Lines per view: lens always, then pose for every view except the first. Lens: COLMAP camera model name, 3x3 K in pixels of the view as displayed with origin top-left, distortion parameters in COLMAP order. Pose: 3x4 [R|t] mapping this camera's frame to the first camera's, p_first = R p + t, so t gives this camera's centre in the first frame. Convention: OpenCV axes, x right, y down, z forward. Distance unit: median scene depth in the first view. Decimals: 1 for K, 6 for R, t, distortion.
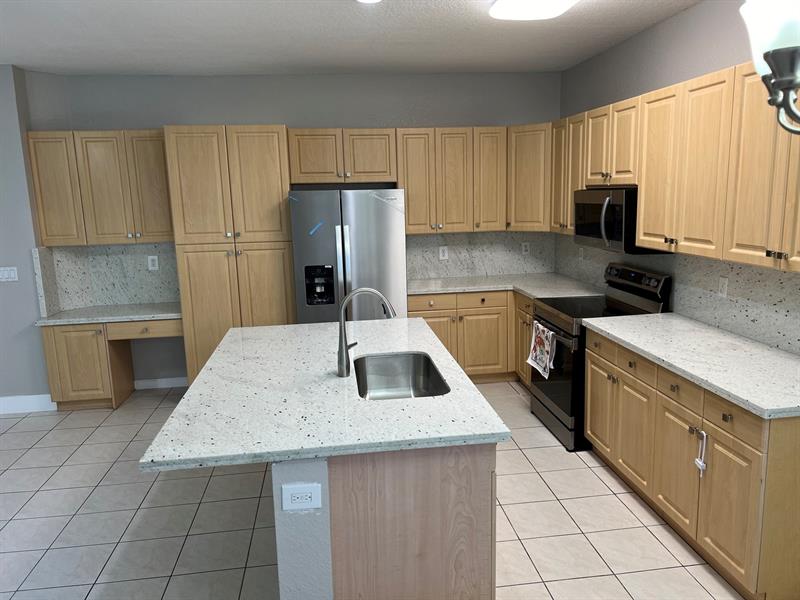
lens RADIAL K [[595.7, 0, 404.9], [0, 595.7, 303.2], [0, 0, 1]] dist [0.026977, -0.013843]
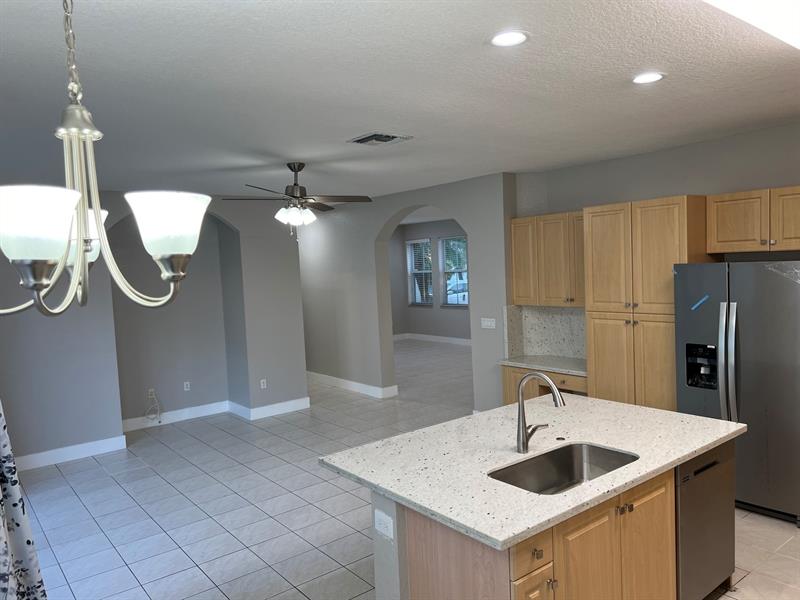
lens RADIAL K [[595.7, 0, 401.7], [0, 595.7, 298.6], [0, 0, 1]] dist [0.026977, -0.013843]
pose [[0.499470, 0.053847, -0.864656, 0.408323], [-0.122460, 0.992433, -0.008935, -0.067778], [0.857632, 0.110349, 0.502285, 0.139349]]
